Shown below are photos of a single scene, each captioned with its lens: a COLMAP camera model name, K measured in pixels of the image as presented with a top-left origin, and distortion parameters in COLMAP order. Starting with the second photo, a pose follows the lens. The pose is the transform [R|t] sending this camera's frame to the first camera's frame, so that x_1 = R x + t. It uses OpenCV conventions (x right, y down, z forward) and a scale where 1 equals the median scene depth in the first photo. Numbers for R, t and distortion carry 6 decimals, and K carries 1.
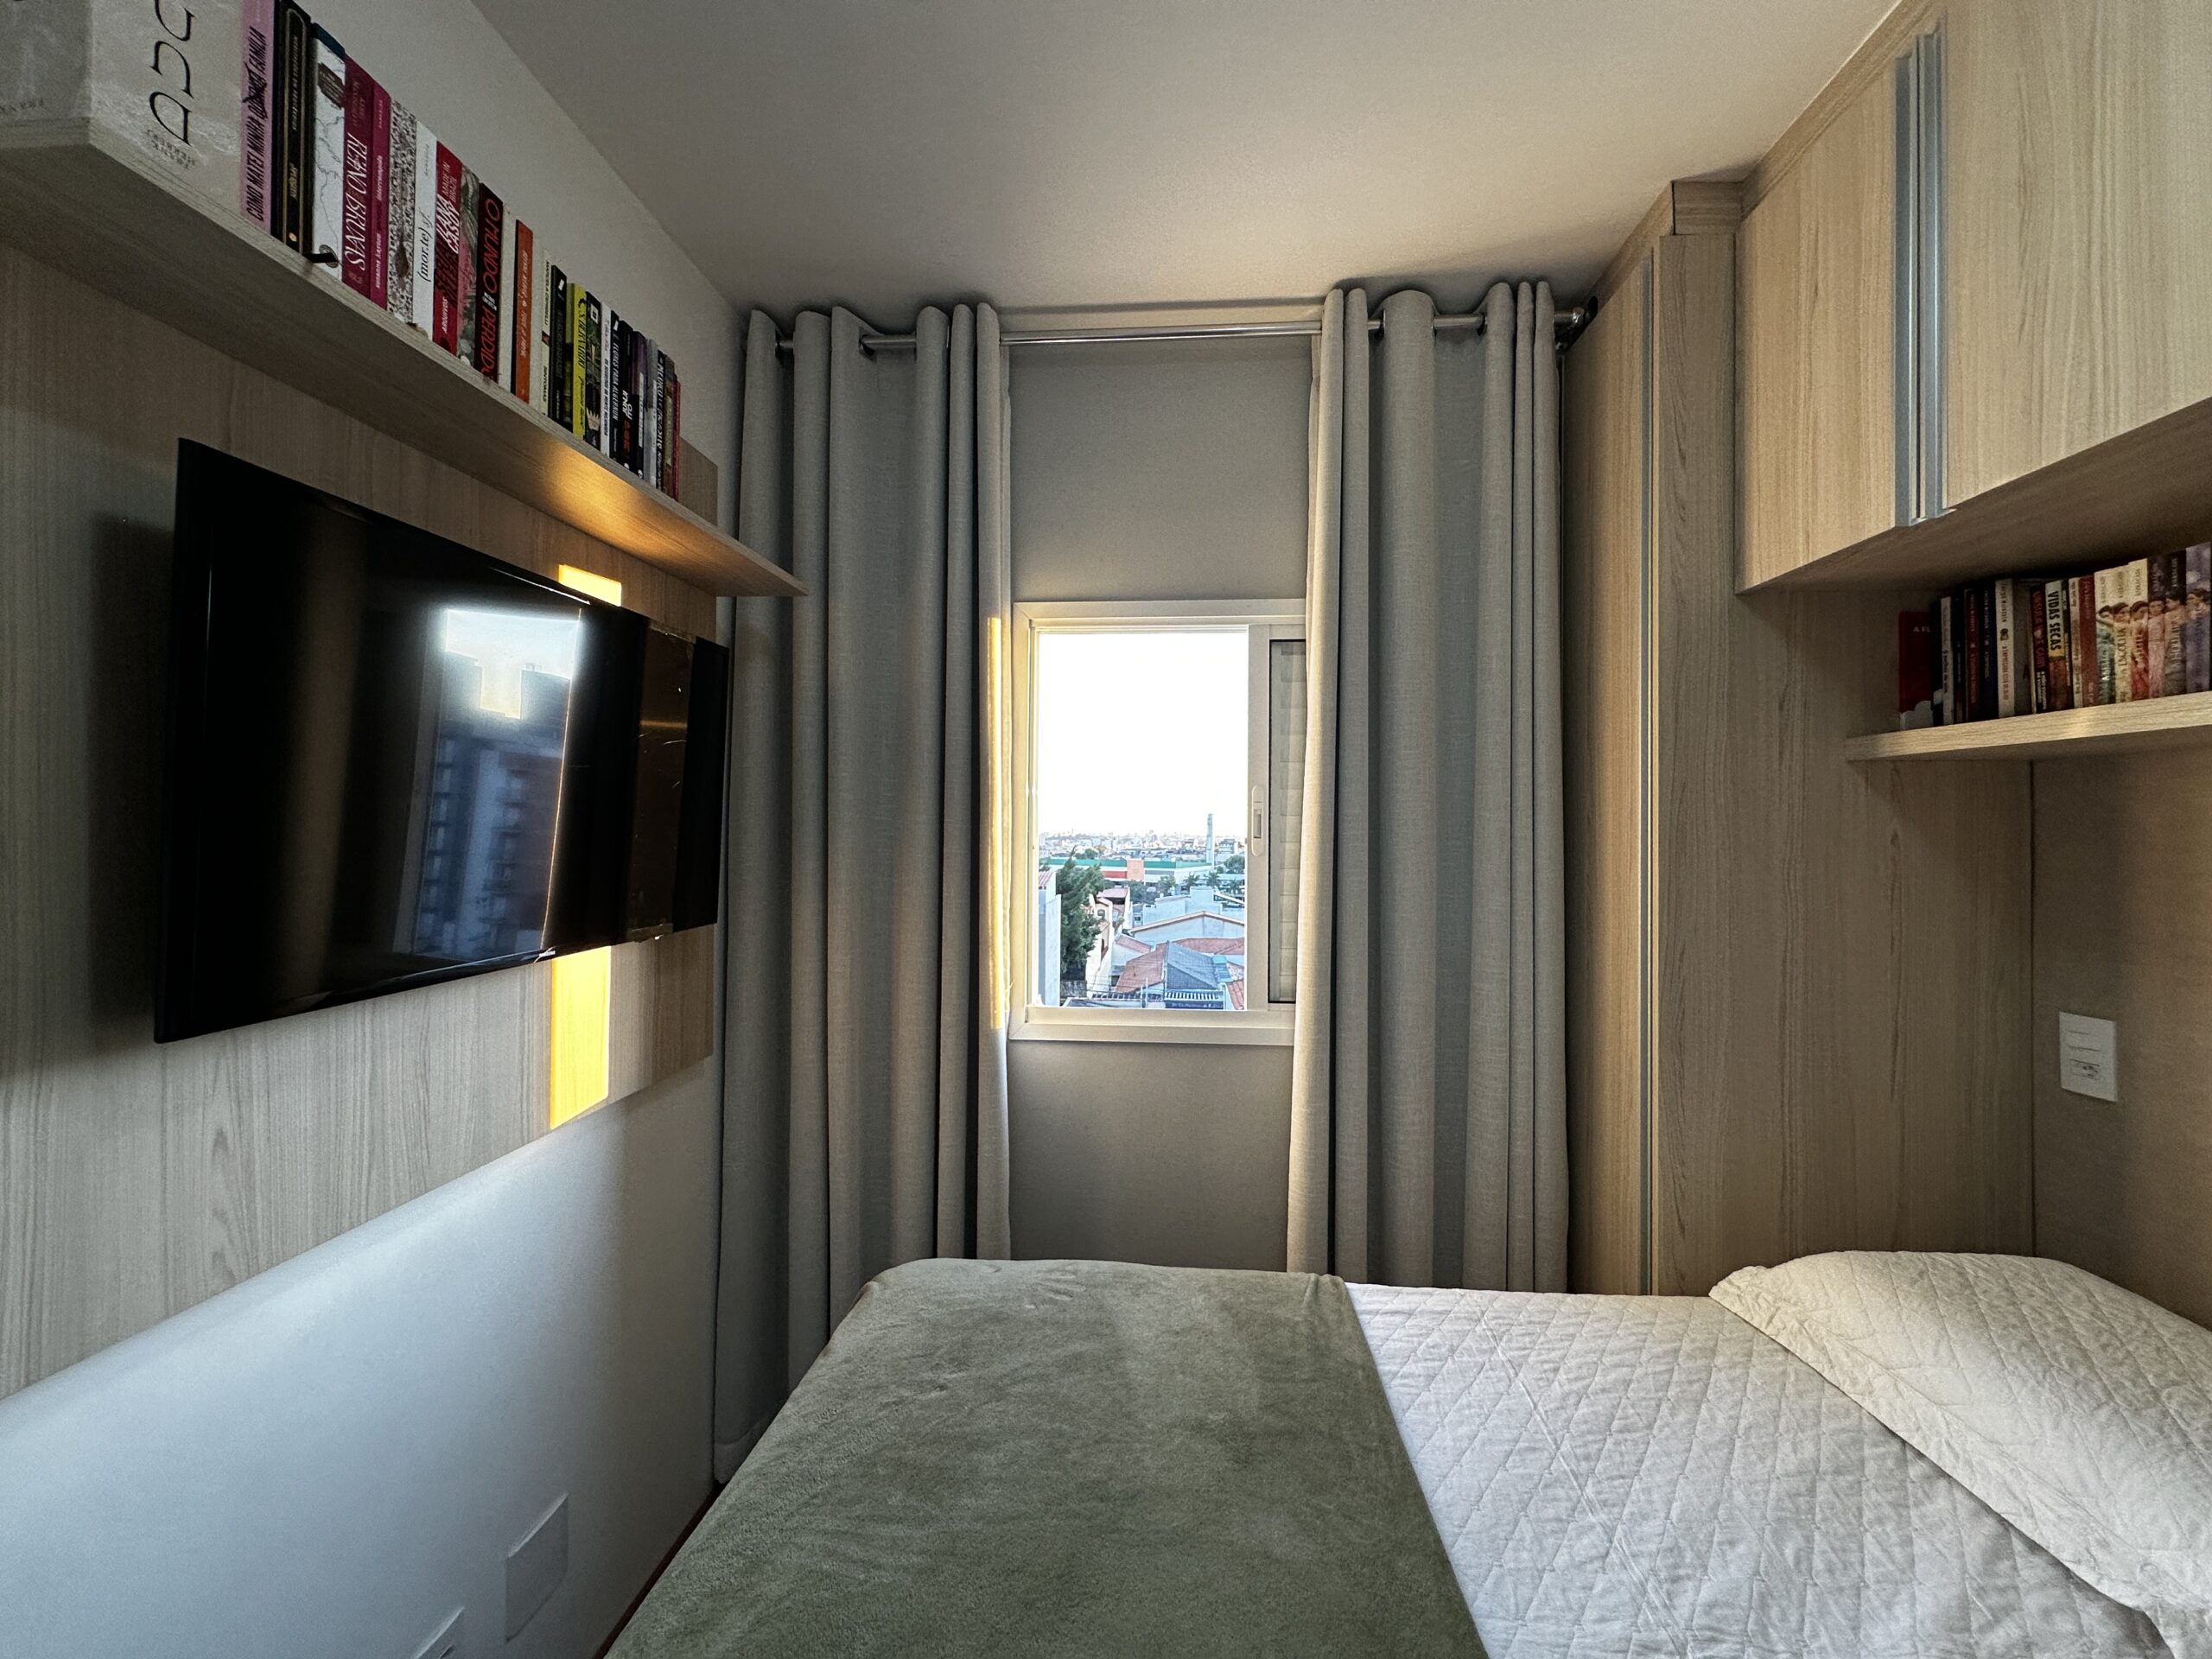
lens RADIAL K [[881.3, 0, 1106.0], [0, 881.3, 829.5], [0, 0, 1]] dist [-0.002215, 0.000227]
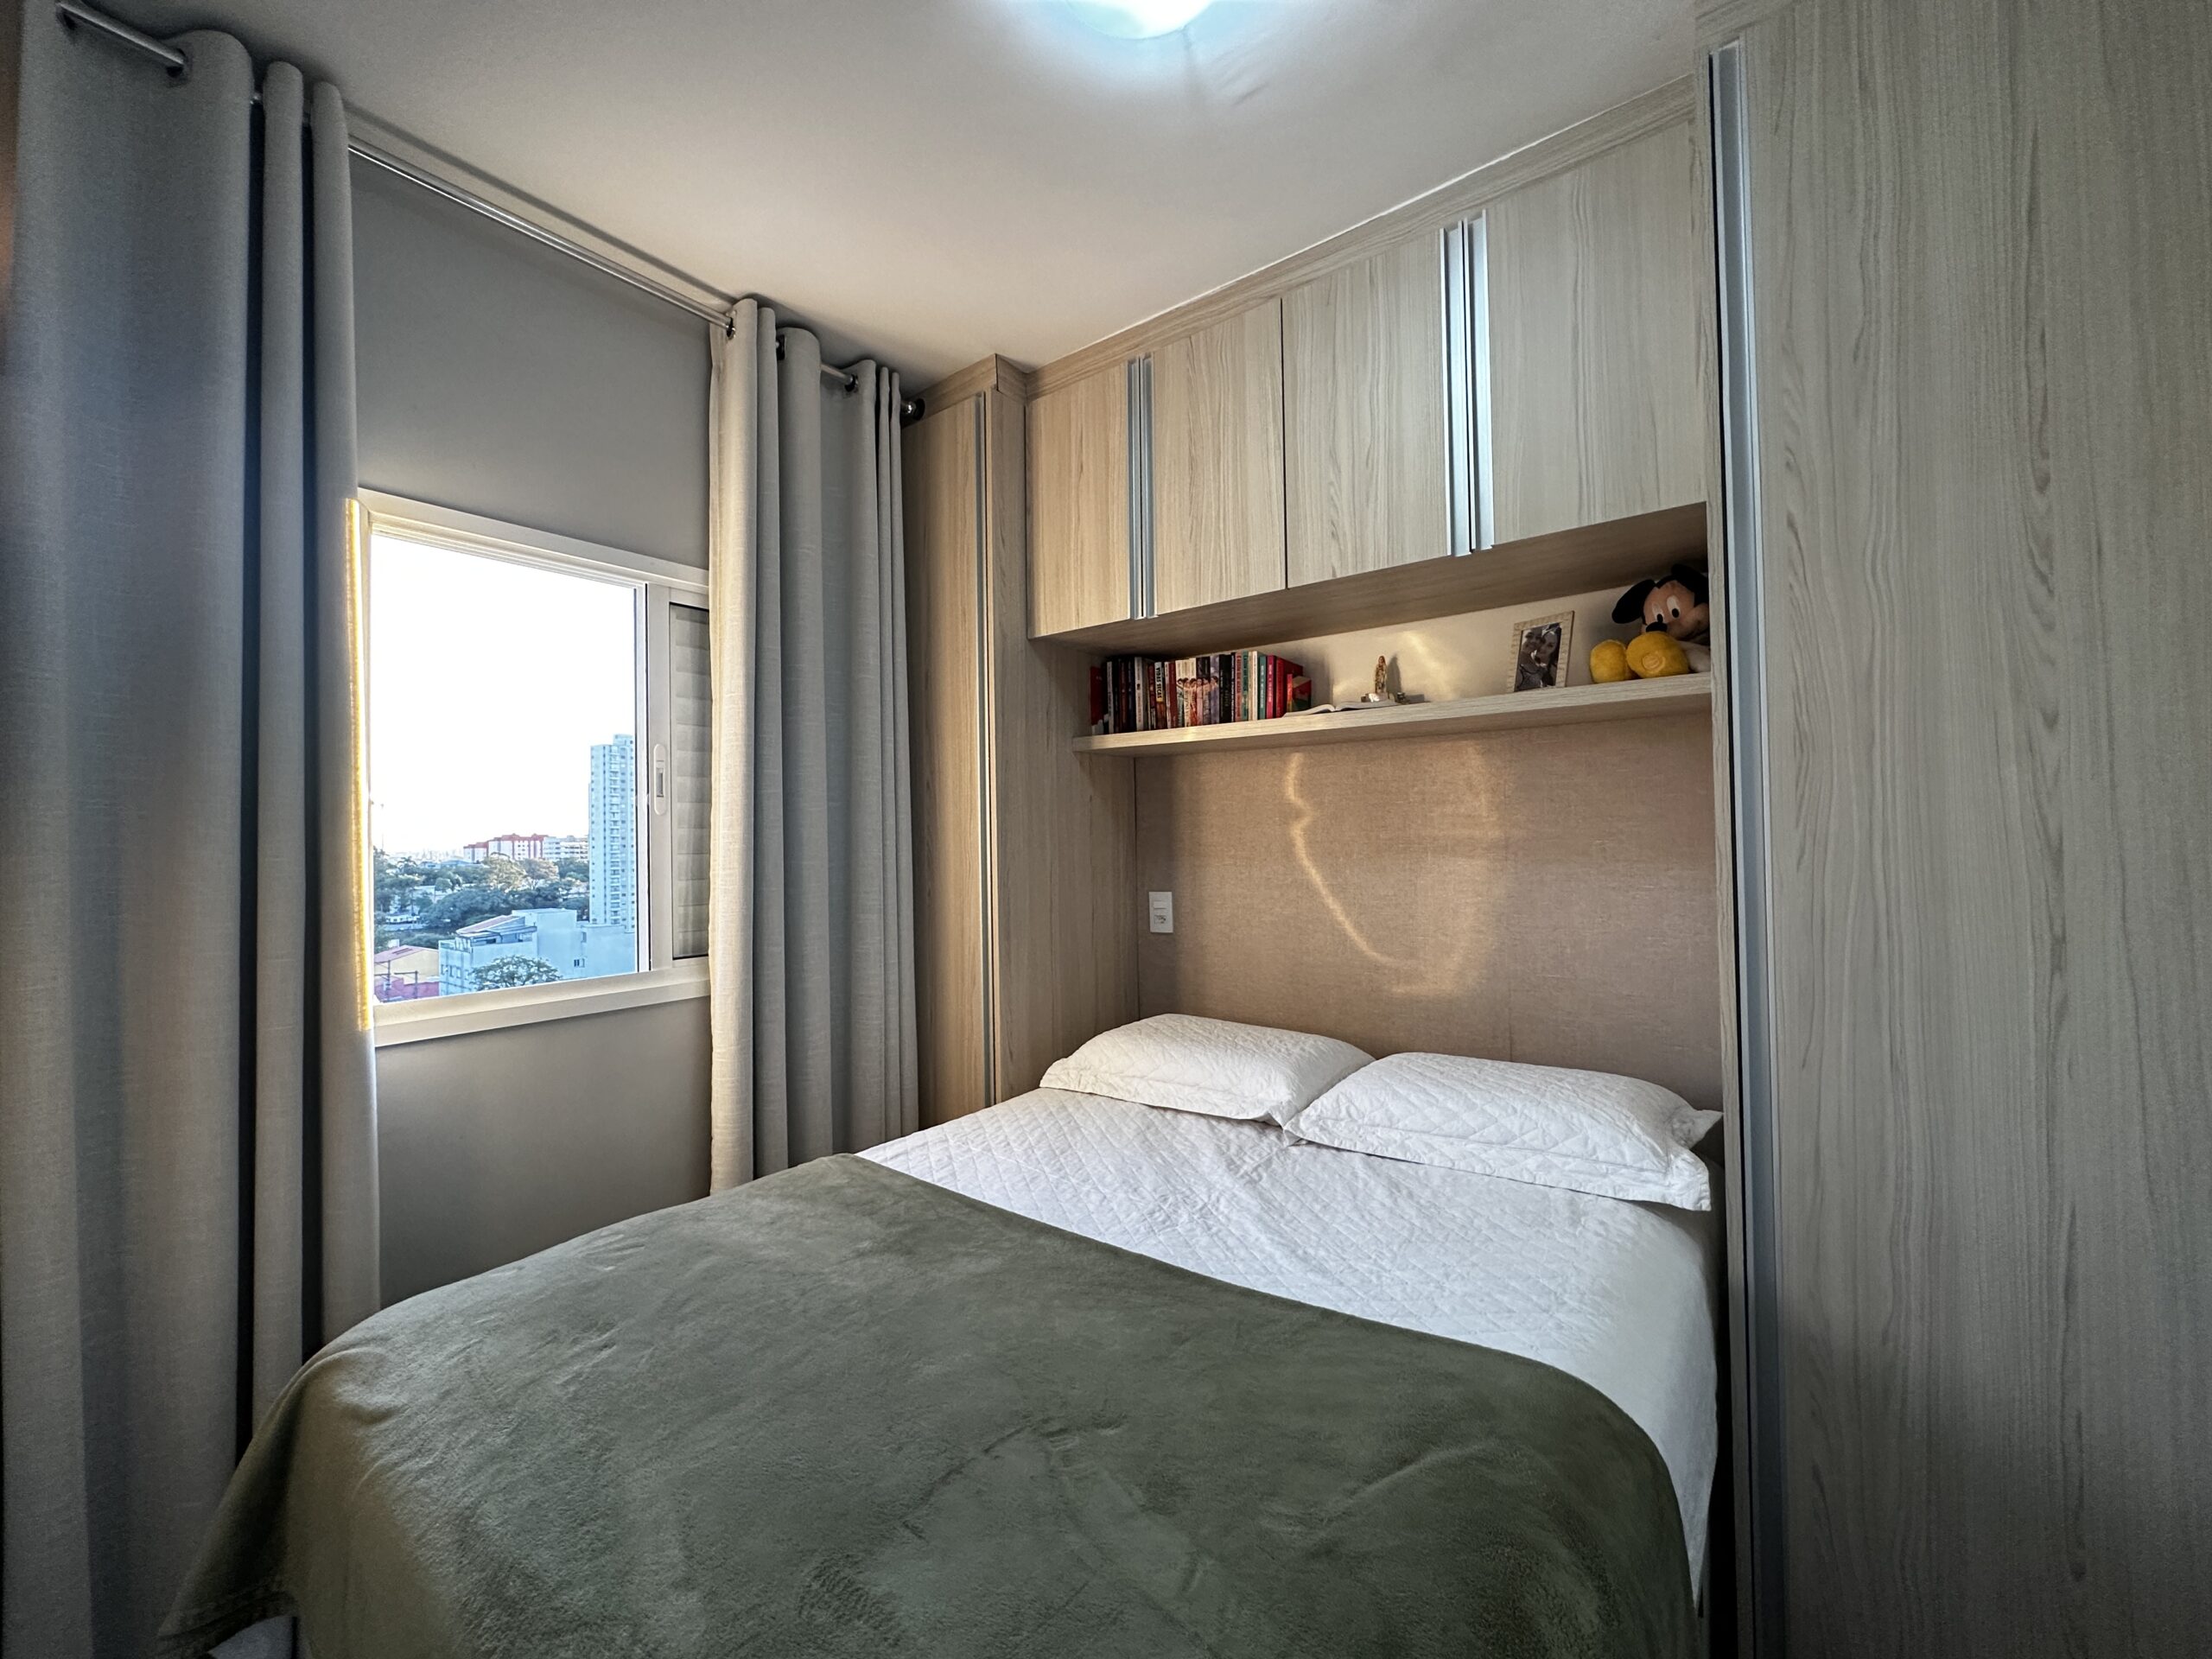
lens RADIAL K [[881.3, 0, 1106.0], [0, 881.3, 829.5], [0, 0, 1]] dist [-0.002215, 0.000227]
pose [[0.555019, -0.006298, 0.831814, -0.565461], [0.012644, 0.999920, -0.000866, 0.080203], [-0.831742, 0.010998, 0.555054, 0.032194]]
